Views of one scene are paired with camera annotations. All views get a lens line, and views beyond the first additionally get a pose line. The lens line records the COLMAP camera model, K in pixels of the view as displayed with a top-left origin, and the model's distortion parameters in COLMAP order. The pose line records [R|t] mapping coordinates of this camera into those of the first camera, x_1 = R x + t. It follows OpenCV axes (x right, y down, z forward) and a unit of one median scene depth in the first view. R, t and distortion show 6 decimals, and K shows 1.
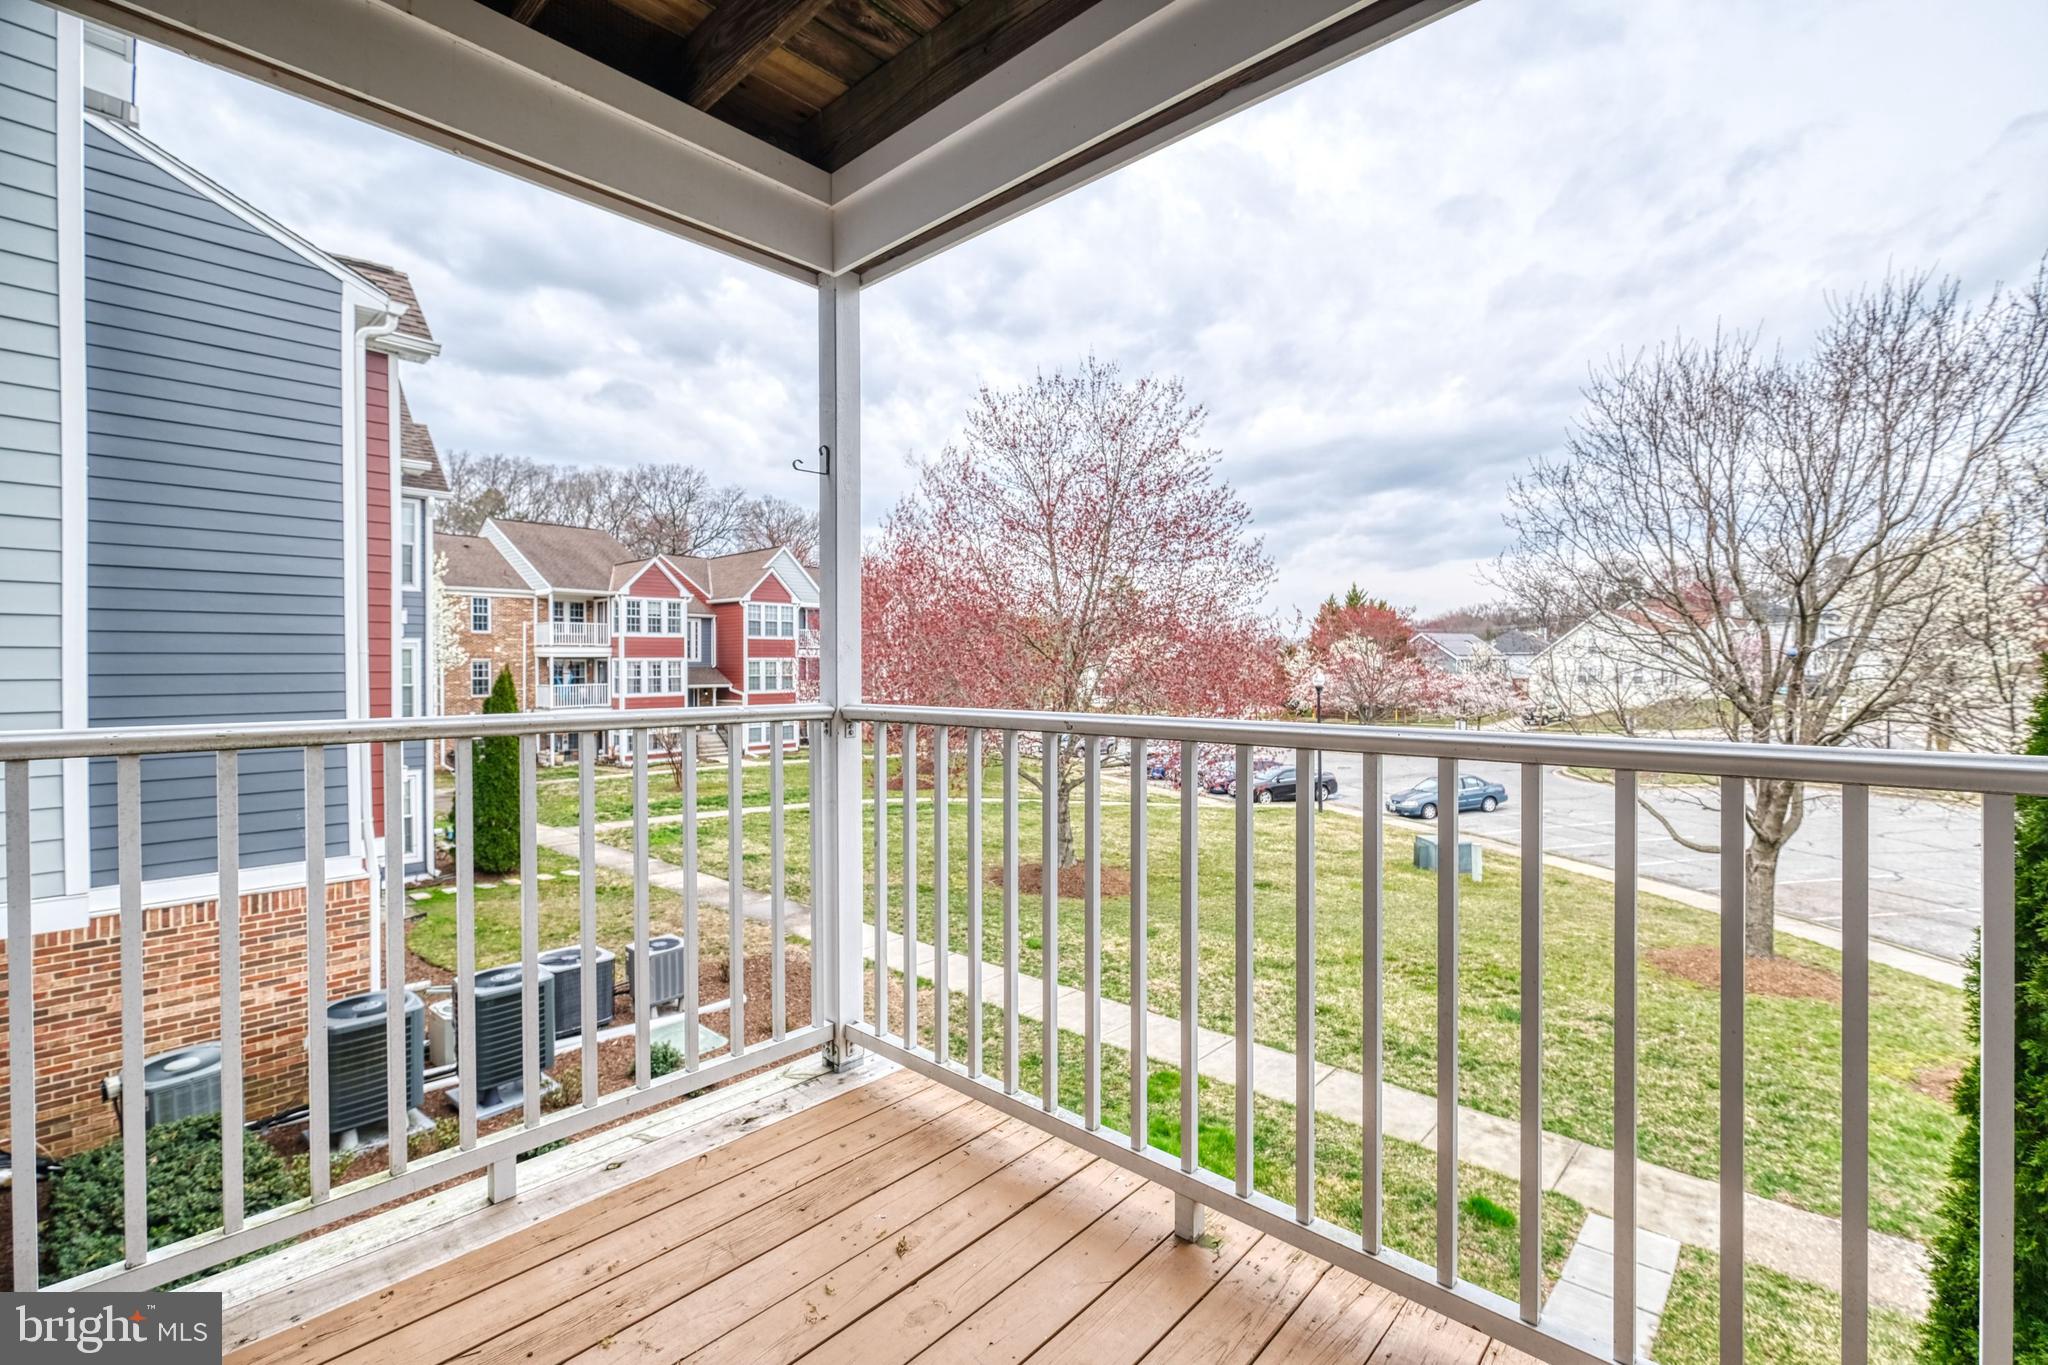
lens RADIAL K [[896.0, 0, 1035.5], [0, 896.0, 670.1], [0, 0, 1]] dist [-0.000123, -0.000504]
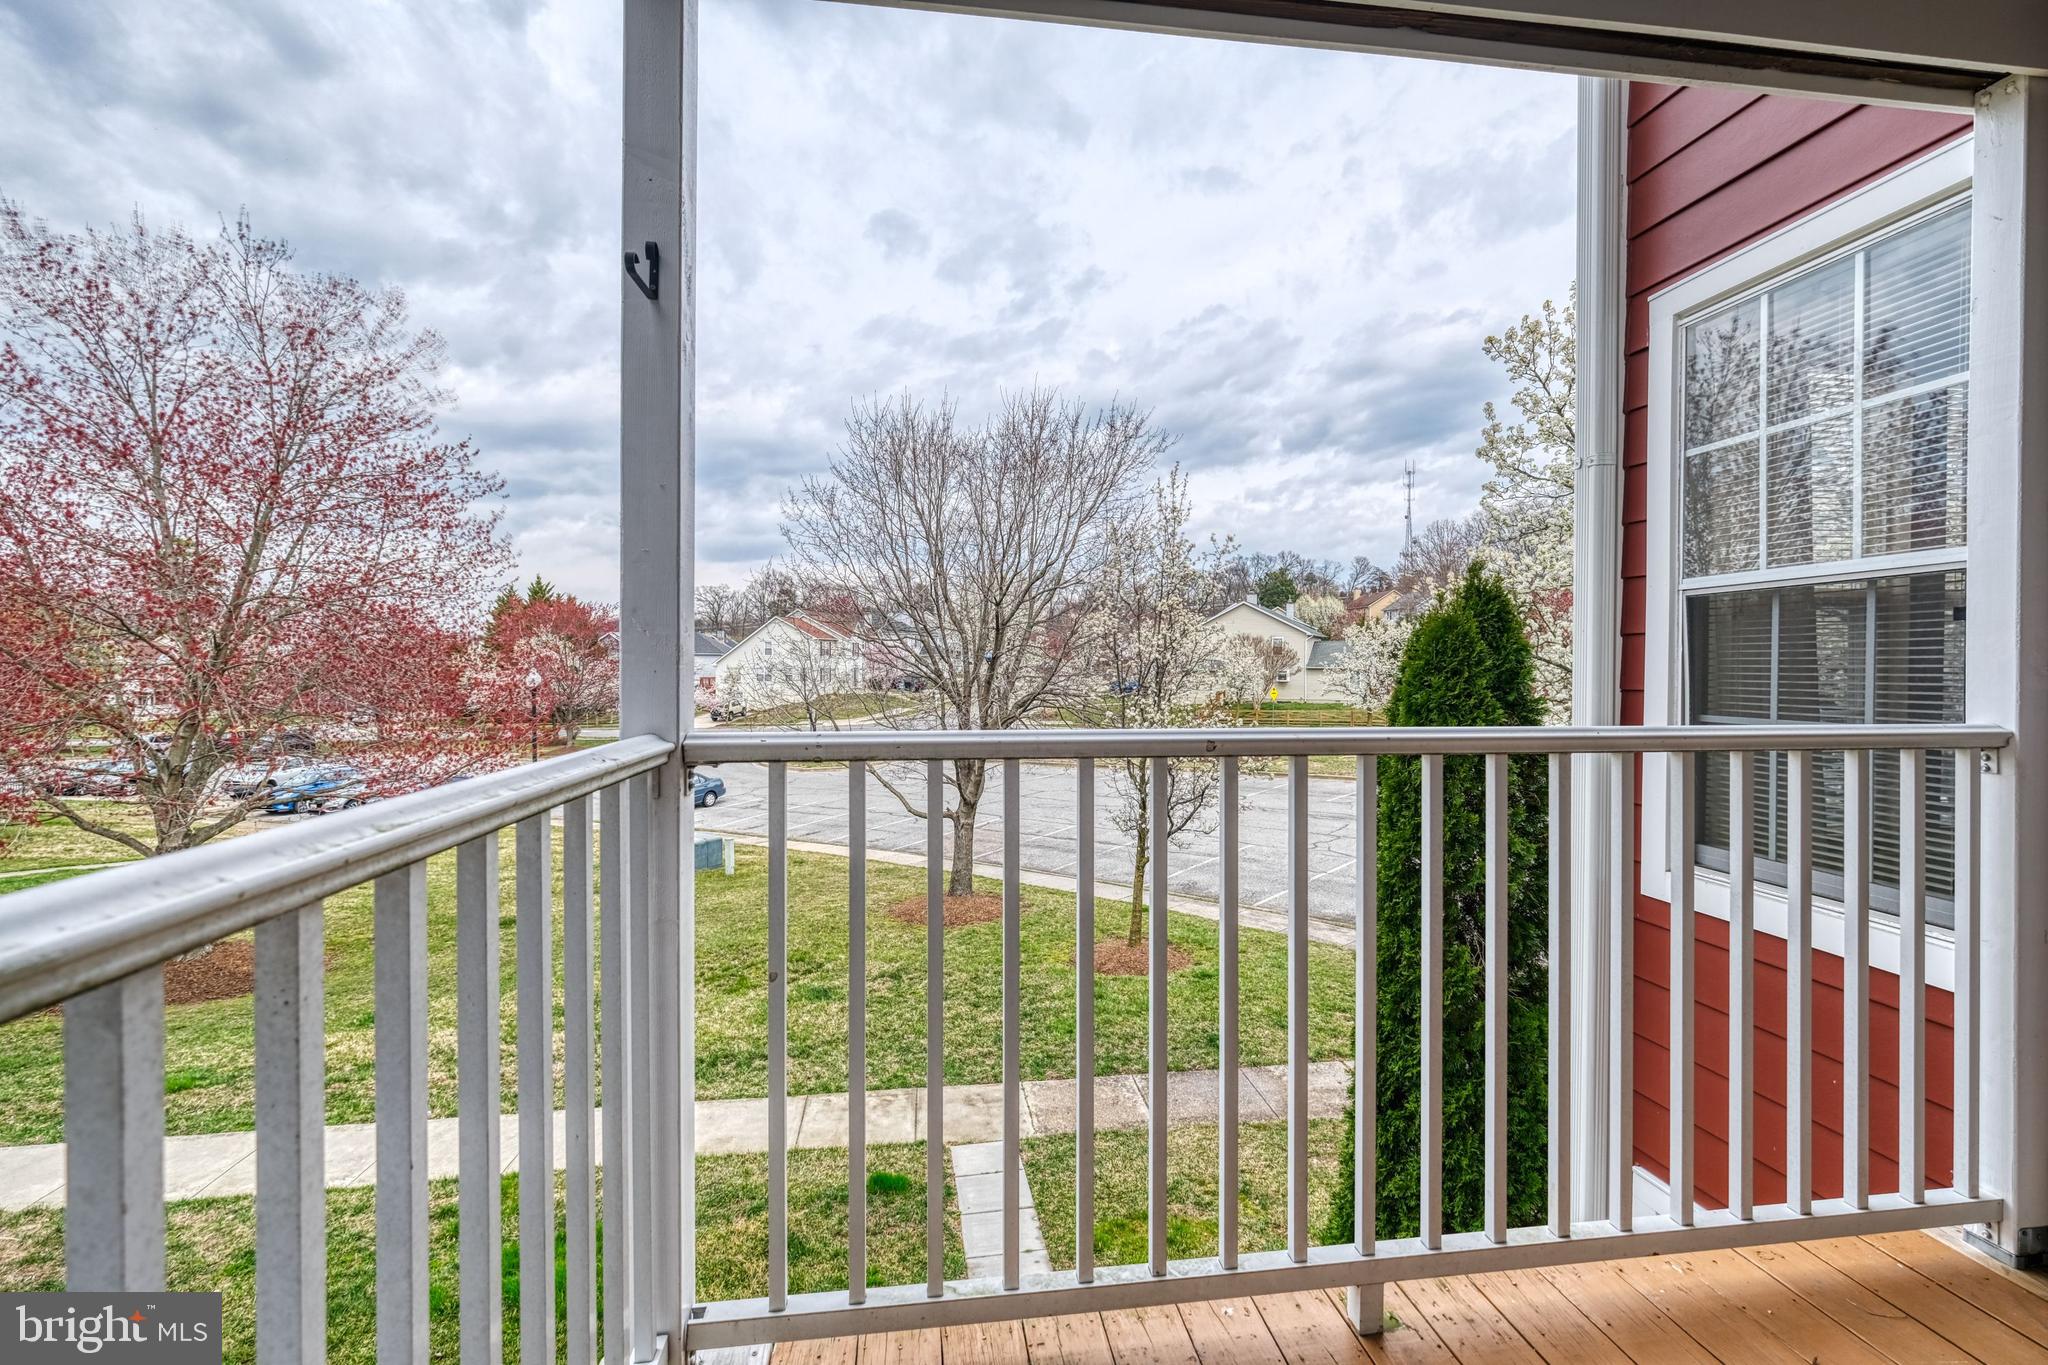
lens RADIAL K [[896.0, 0, 1035.5], [0, 896.0, 670.1], [0, 0, 1]] dist [-0.000123, -0.000504]
pose [[0.647760, 0.000398, 0.761844, -0.095976], [-0.001199, 0.999999, 0.000497, -0.001303], [-0.761844, -0.001236, 0.647760, 0.092894]]
